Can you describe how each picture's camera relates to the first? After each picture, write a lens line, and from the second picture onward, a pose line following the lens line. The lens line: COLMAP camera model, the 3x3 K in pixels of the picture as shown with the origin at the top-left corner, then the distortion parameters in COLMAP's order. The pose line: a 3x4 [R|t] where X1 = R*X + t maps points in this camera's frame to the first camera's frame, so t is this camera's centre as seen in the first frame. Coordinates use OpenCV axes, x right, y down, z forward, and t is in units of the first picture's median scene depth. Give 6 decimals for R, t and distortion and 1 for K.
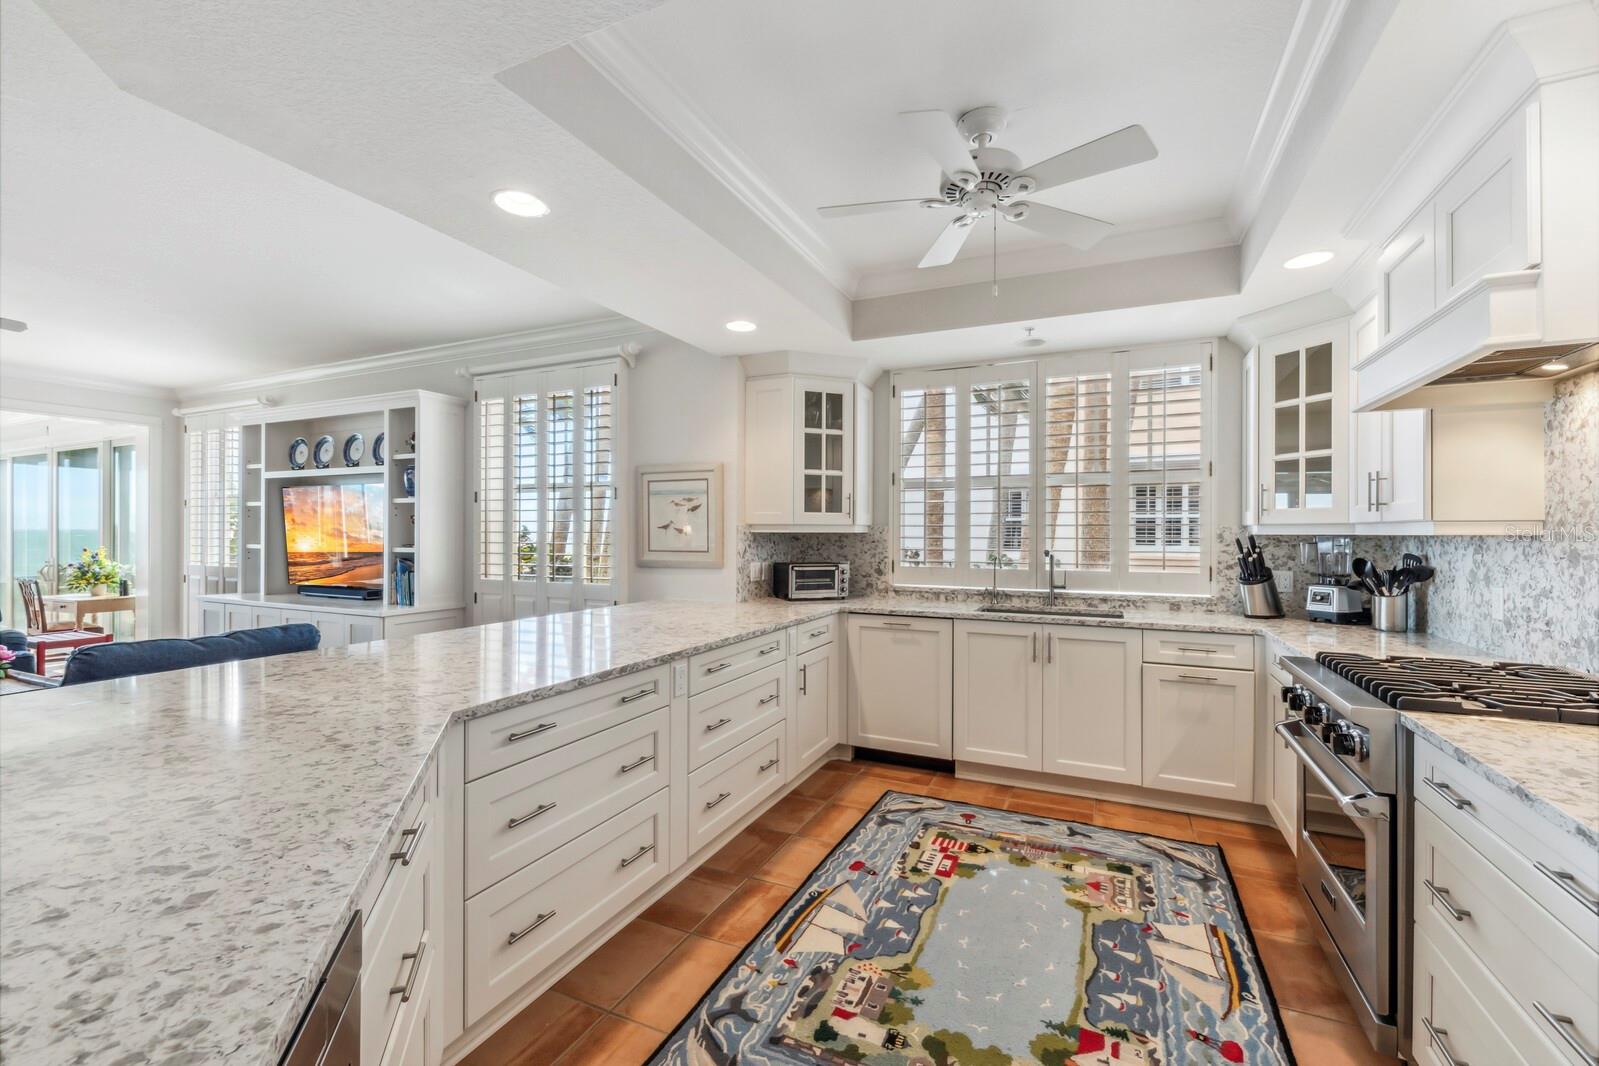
lens RADIAL K [[682.1, 0, 799.5], [0, 682.1, 533.0], [0, 0, 1]] dist [-0.003294, -0.000224]
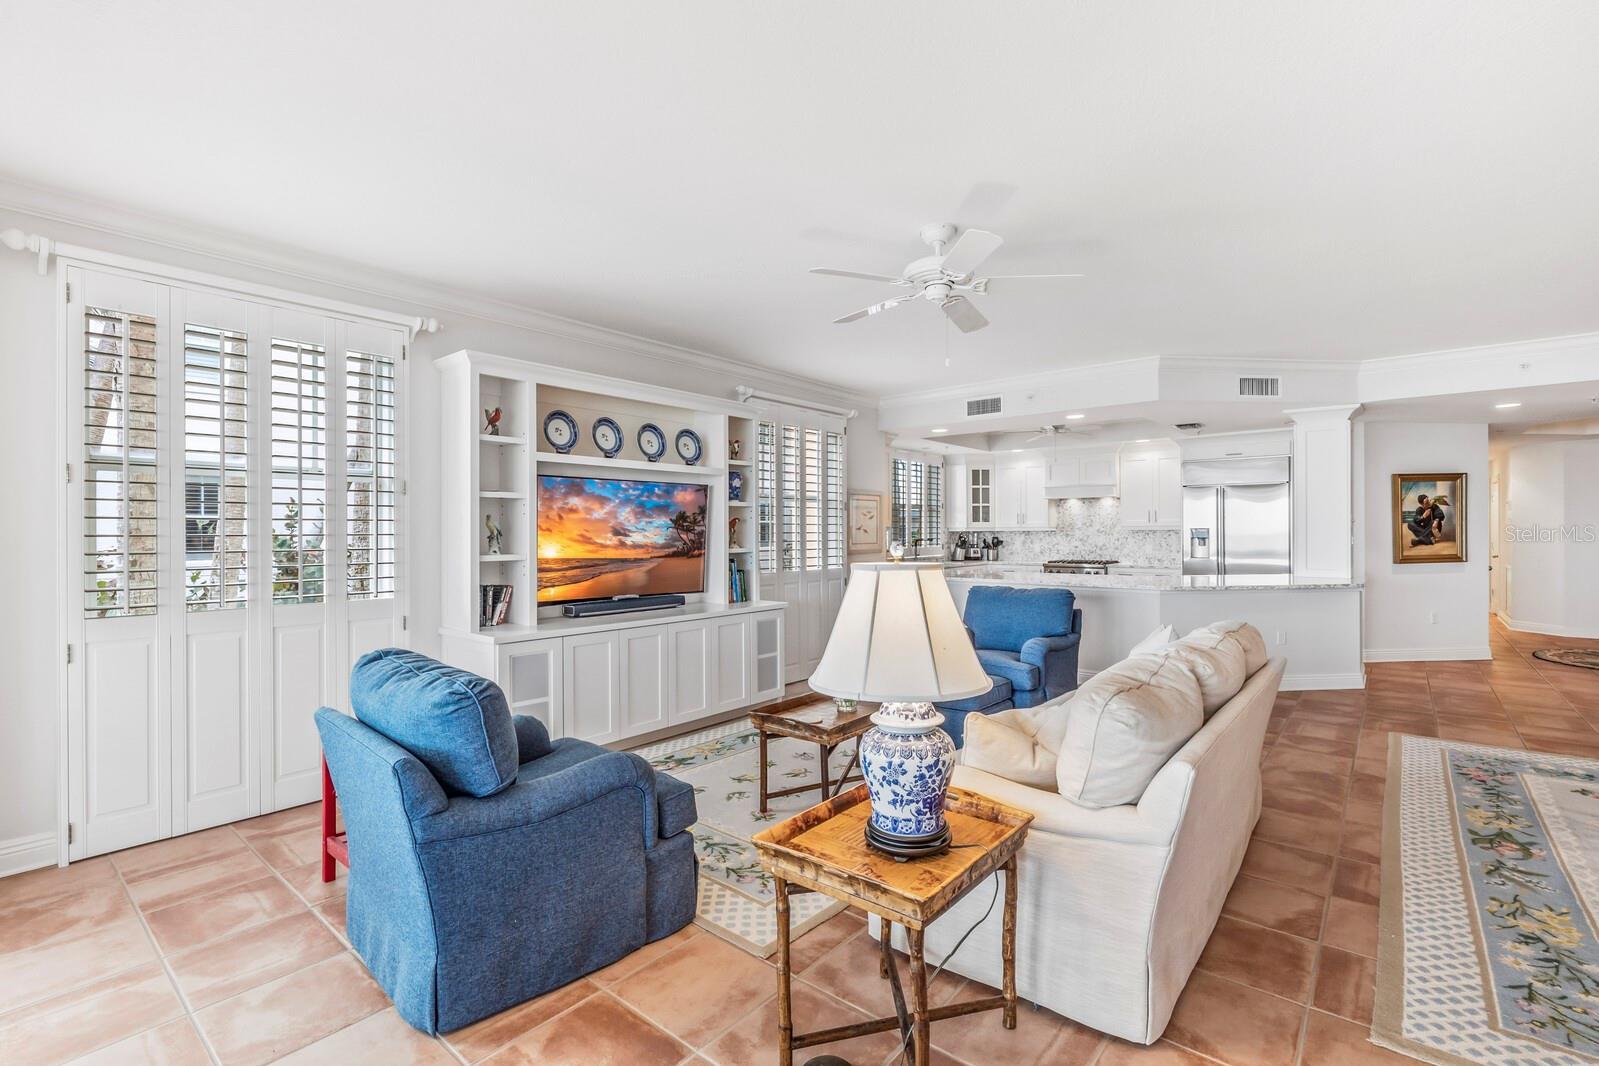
lens RADIAL K [[721.7, 0, 806.7], [0, 721.7, 533.6], [0, 0, 1]] dist [-0.002541, -0.000342]
pose [[0.246133, -0.006476, 0.969214, -1.807191], [0.007009, 0.999963, 0.004902, -0.005025], [-0.969211, 0.005587, 0.246170, 0.683527]]
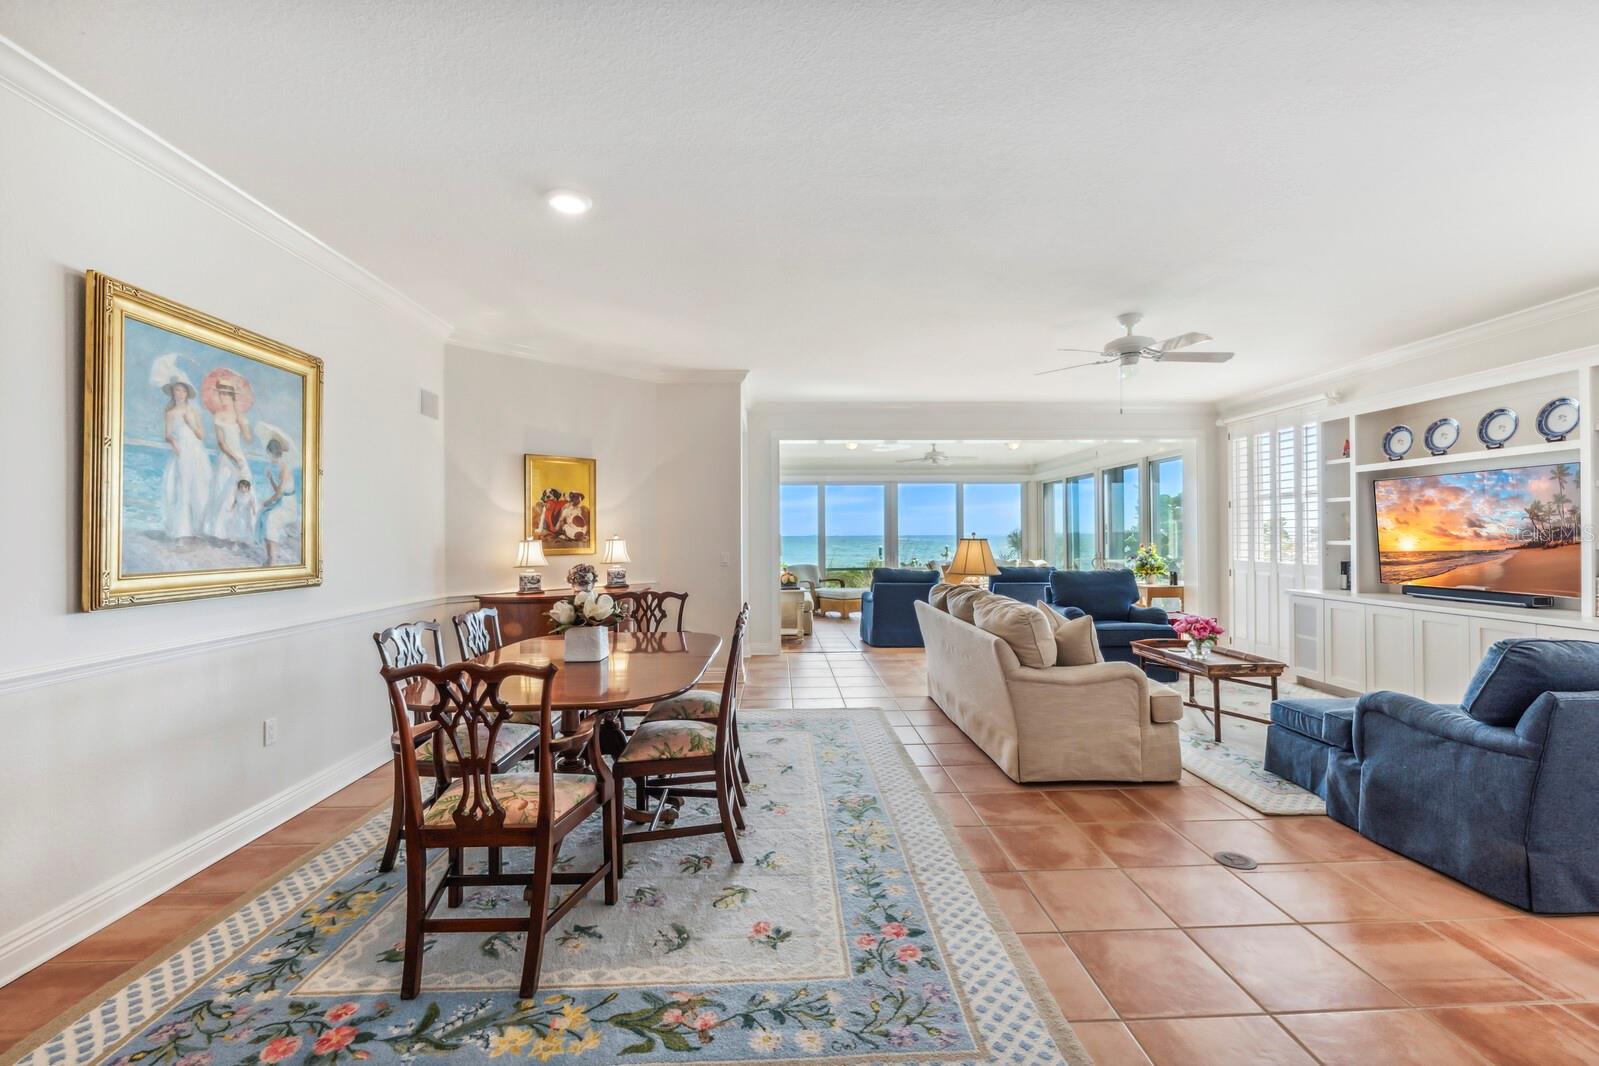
lens RADIAL K [[682.1, 0, 799.5], [0, 682.1, 533.0], [0, 0, 1]] dist [-0.003294, -0.000224]
pose [[0.454188, -0.008255, -0.890867, -0.351462], [0.006388, 0.999962, -0.006010, 0.008201], [0.890883, -0.002961, 0.454224, -0.177348]]
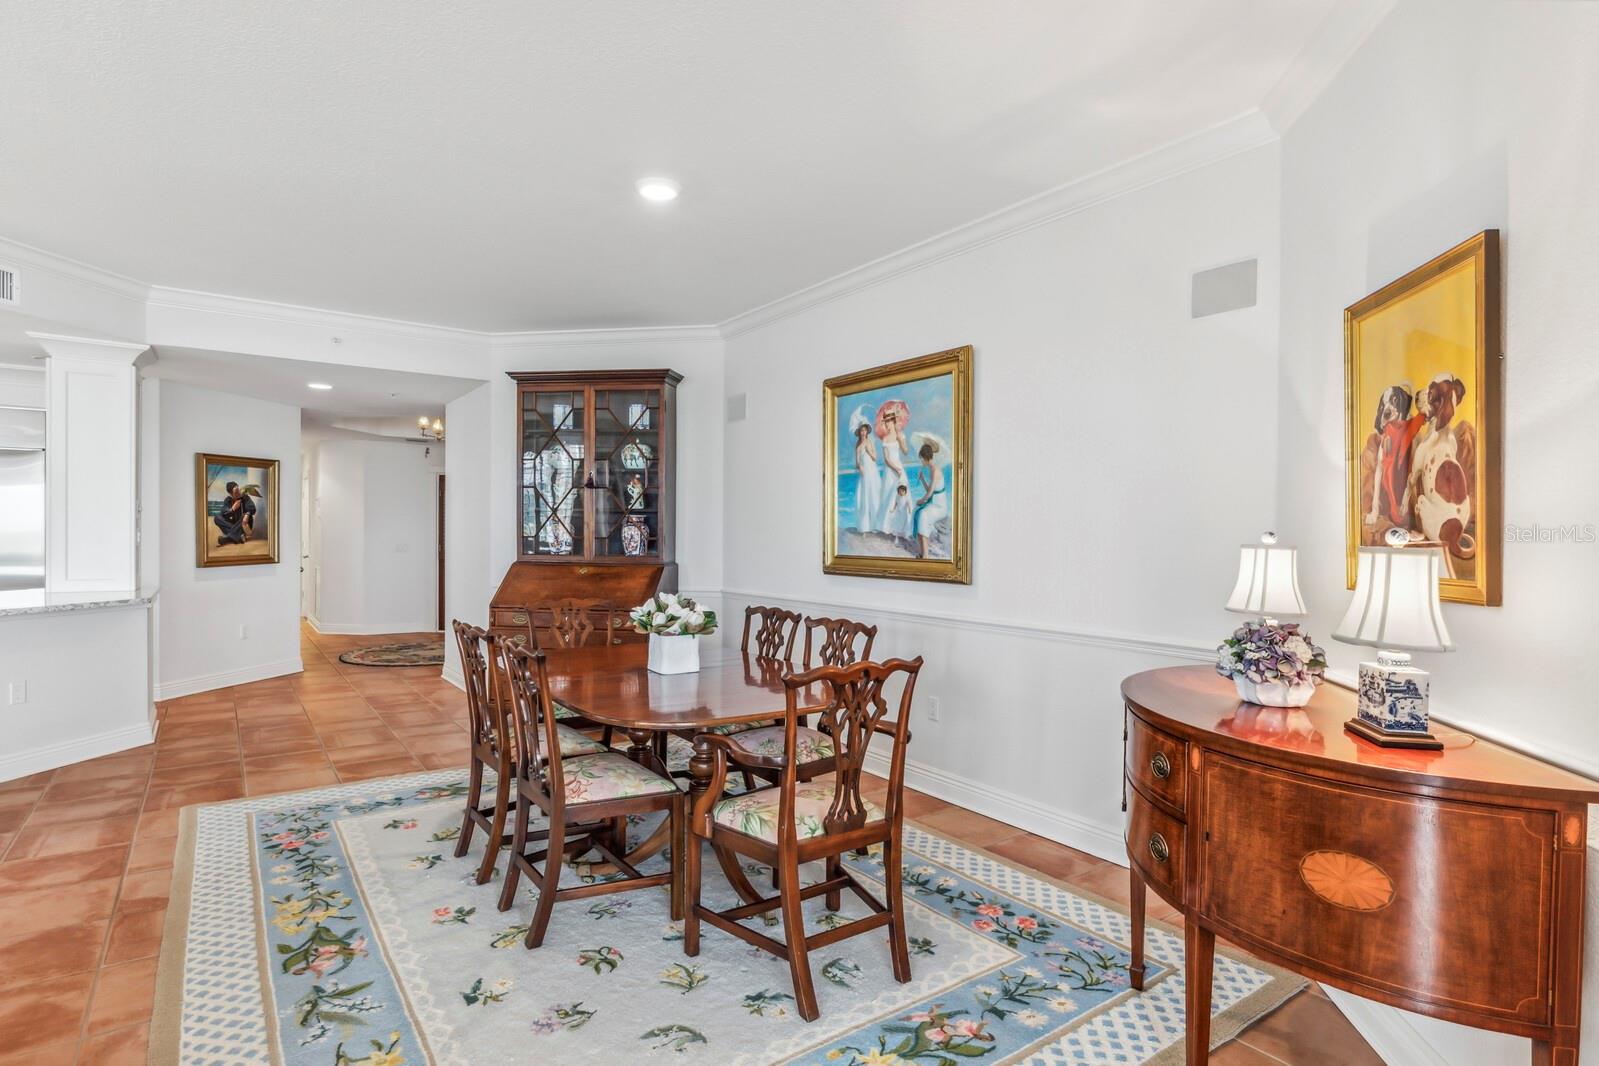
lens RADIAL K [[825.5, 0, 800.0], [0, 825.5, 541.8], [0, 0, 1]] dist [-0.001343, 0.000308]
pose [[-0.870526, -0.014957, 0.491896, -1.544684], [-0.010886, 0.999879, 0.011139, 0.006266], [-0.492003, 0.004342, -0.870583, 0.541779]]
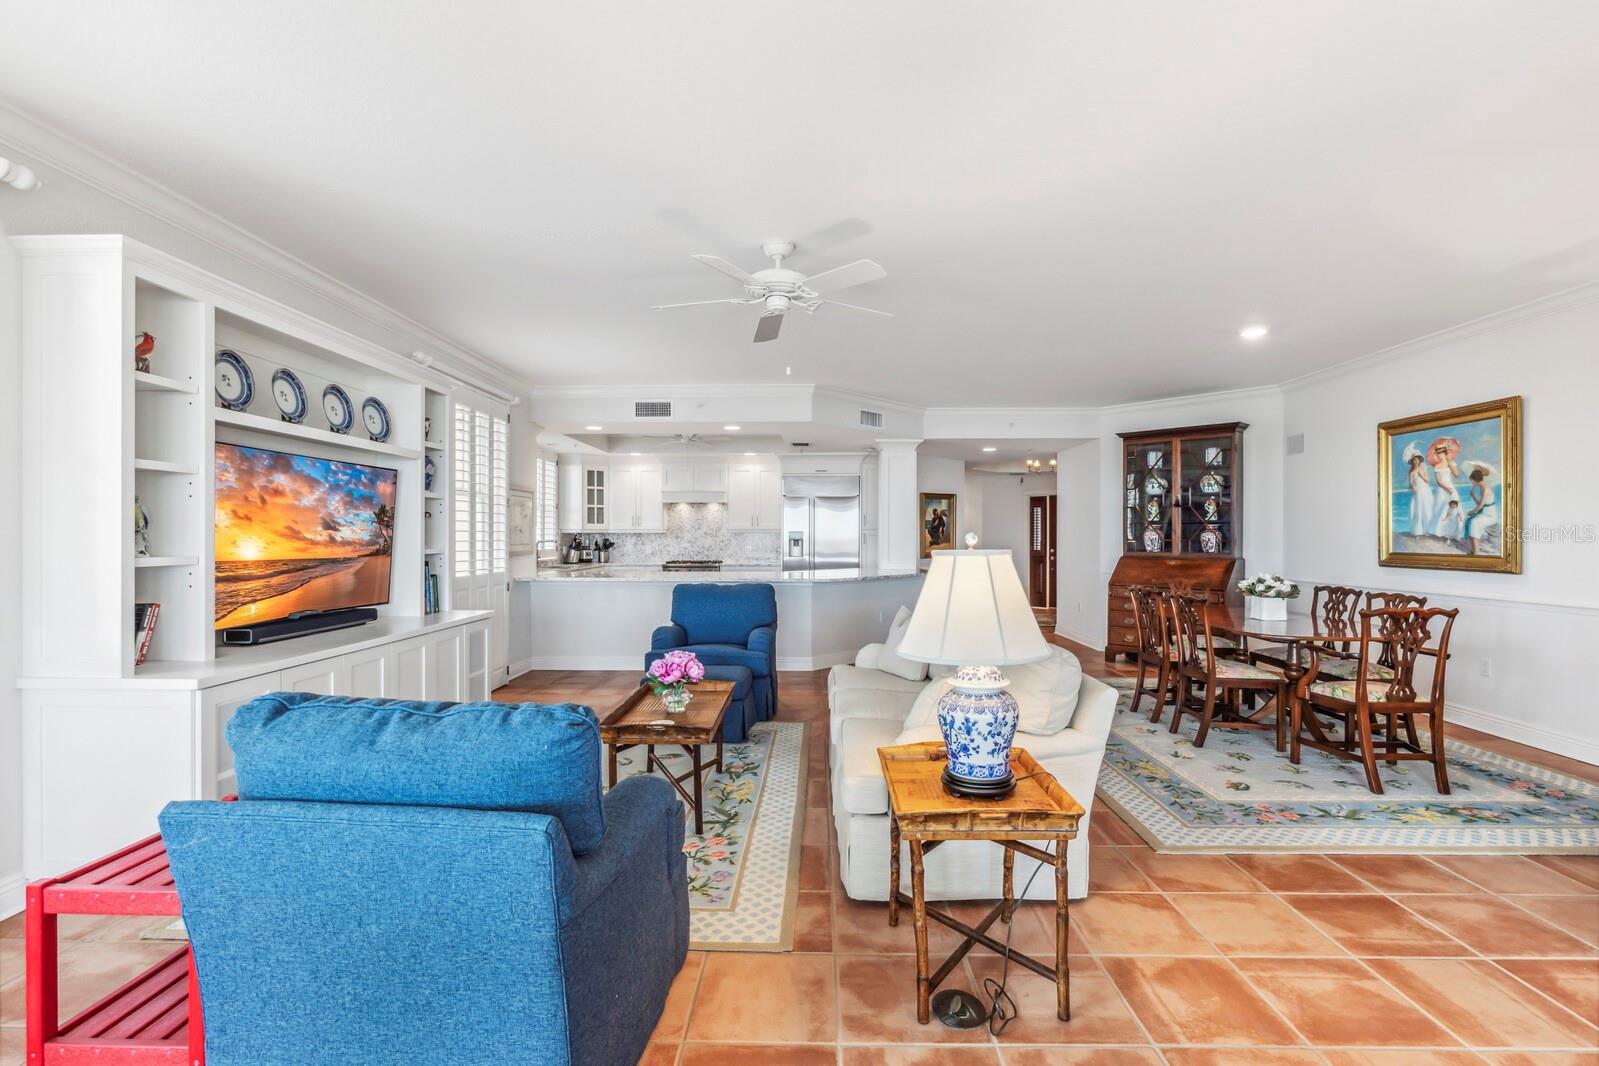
lens RADIAL K [[722.2, 0, 805.0], [0, 722.2, 539.2], [0, 0, 1]] dist [-0.003183, -0.000310]
pose [[-0.409906, -0.007703, 0.912095, -1.787845], [-0.001688, 0.999969, 0.007687, 0.003704], [-0.912126, 0.001611, -0.409906, 1.037066]]
